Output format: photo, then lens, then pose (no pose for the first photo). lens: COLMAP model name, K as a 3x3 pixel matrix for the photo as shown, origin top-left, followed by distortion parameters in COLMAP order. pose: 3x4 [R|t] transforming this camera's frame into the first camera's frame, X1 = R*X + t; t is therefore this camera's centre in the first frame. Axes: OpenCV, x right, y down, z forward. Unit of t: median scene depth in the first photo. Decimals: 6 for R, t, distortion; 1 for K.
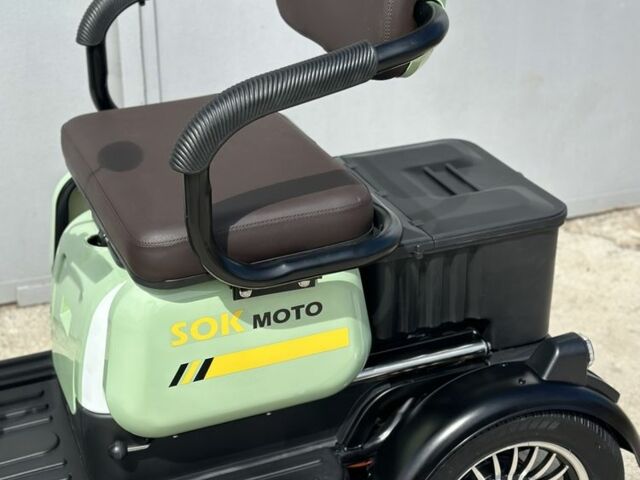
lens RADIAL K [[1188.1, 0, 318.8], [0, 1188.1, 243.3], [0, 0, 1]] dist [0.142112, 0.000000]
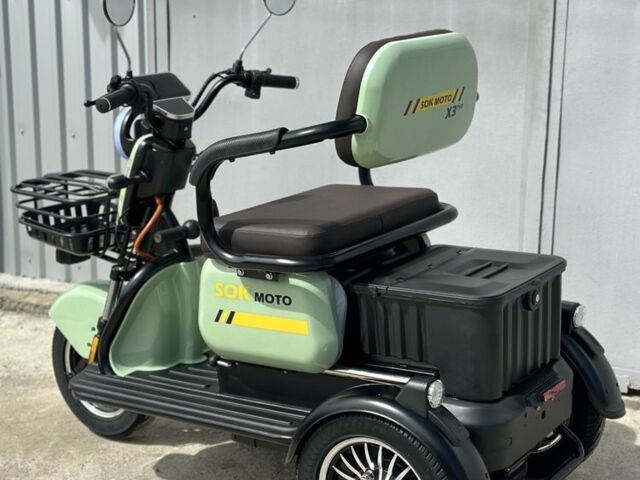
lens RADIAL K [[1188.1, 0, 314.9], [0, 1188.1, 245.5], [0, 0, 1]] dist [0.142112, 0.000000]
pose [[0.556425, 0.181947, -0.810732, 1.198690], [-0.312278, 0.949990, -0.001123, -0.021991], [0.769983, 0.253798, 0.585416, 0.091809]]
